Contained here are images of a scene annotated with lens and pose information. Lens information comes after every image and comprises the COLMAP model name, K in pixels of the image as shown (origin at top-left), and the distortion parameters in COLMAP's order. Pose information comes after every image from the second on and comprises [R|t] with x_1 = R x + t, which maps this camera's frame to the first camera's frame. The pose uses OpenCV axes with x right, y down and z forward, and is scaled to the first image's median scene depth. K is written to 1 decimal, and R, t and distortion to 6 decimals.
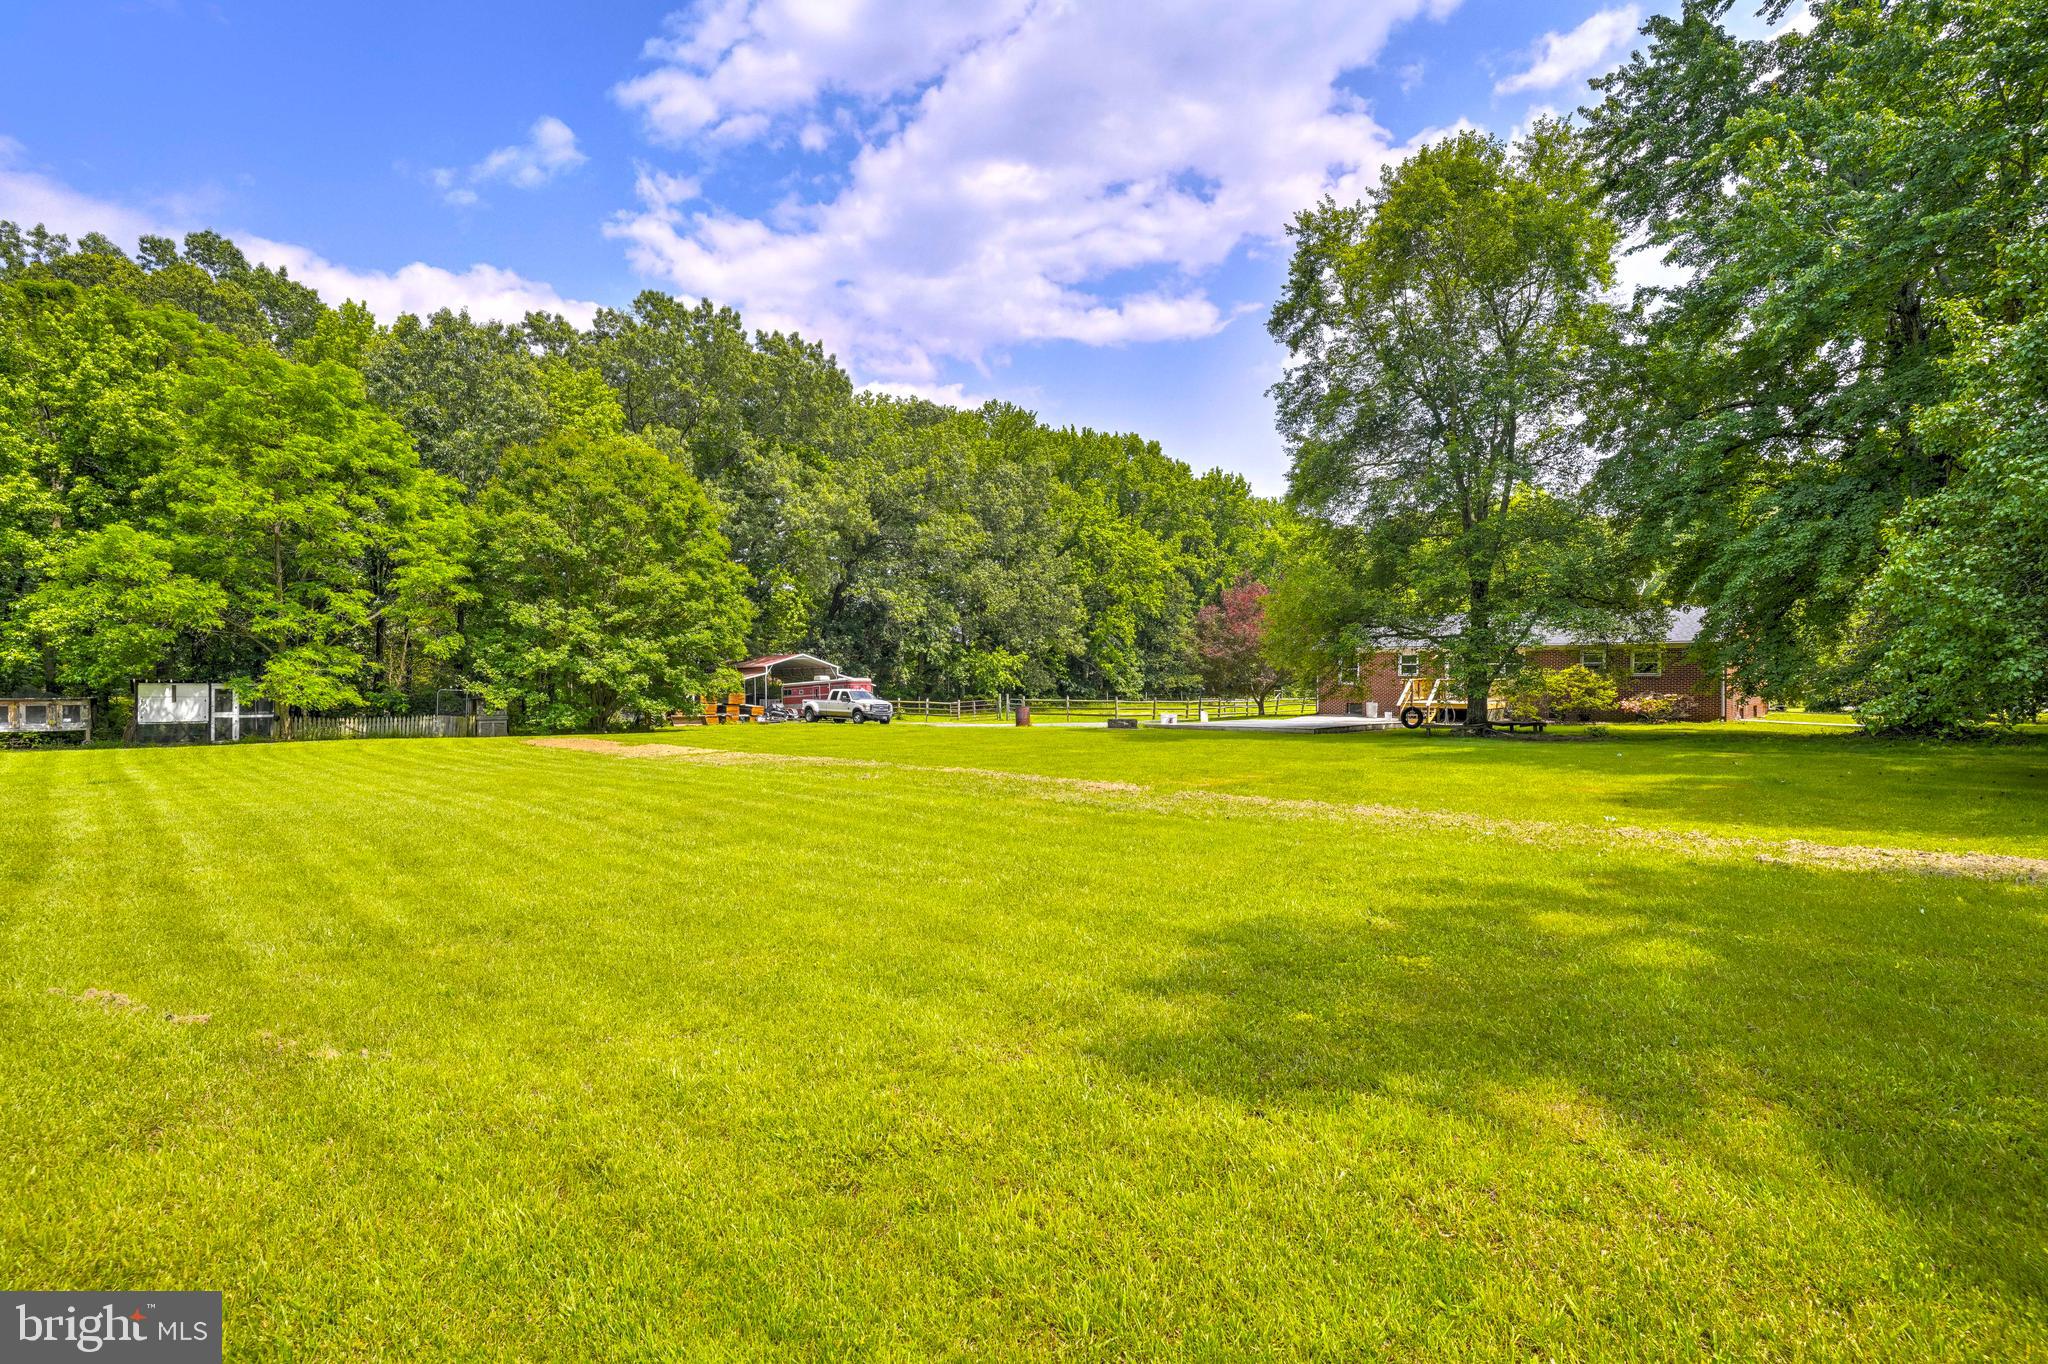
lens RADIAL K [[979.2, 0, 1023.9], [0, 979.2, 681.7], [0, 0, 1]] dist [0.003856, 0.000565]
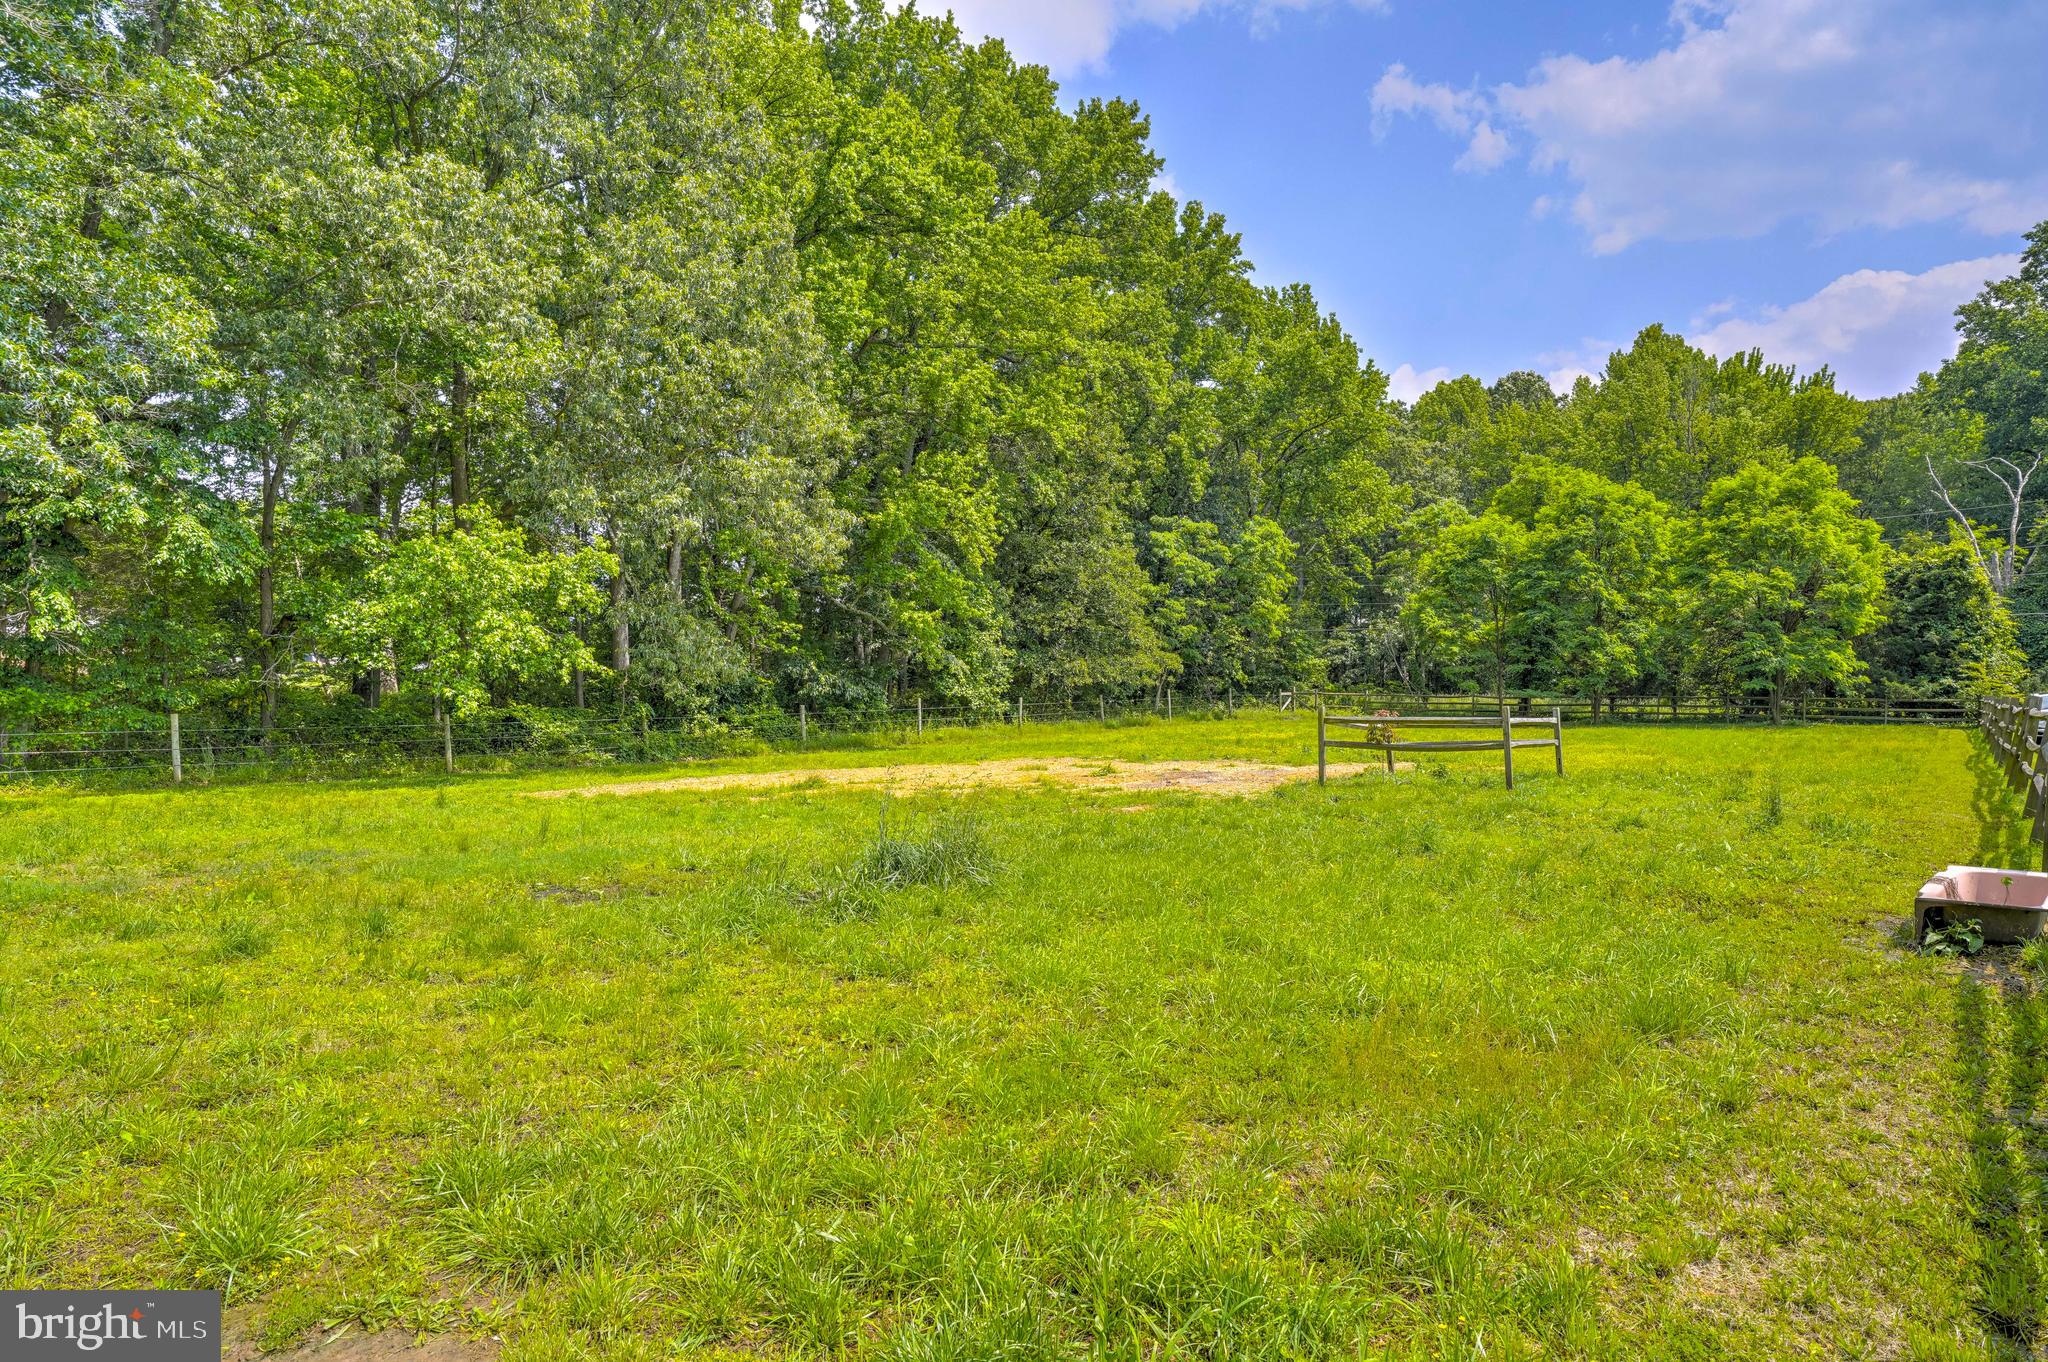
lens RADIAL K [[1237.7, 0, 1024.1], [0, 1237.7, 682.6], [0, 0, 1]] dist [-0.000302, -0.000012]
pose [[0.985451, 0.002221, 0.169943, 0.045478], [-0.001727, 0.999994, -0.003051, 0.006833], [-0.169949, 0.002713, 0.985449, 0.540325]]
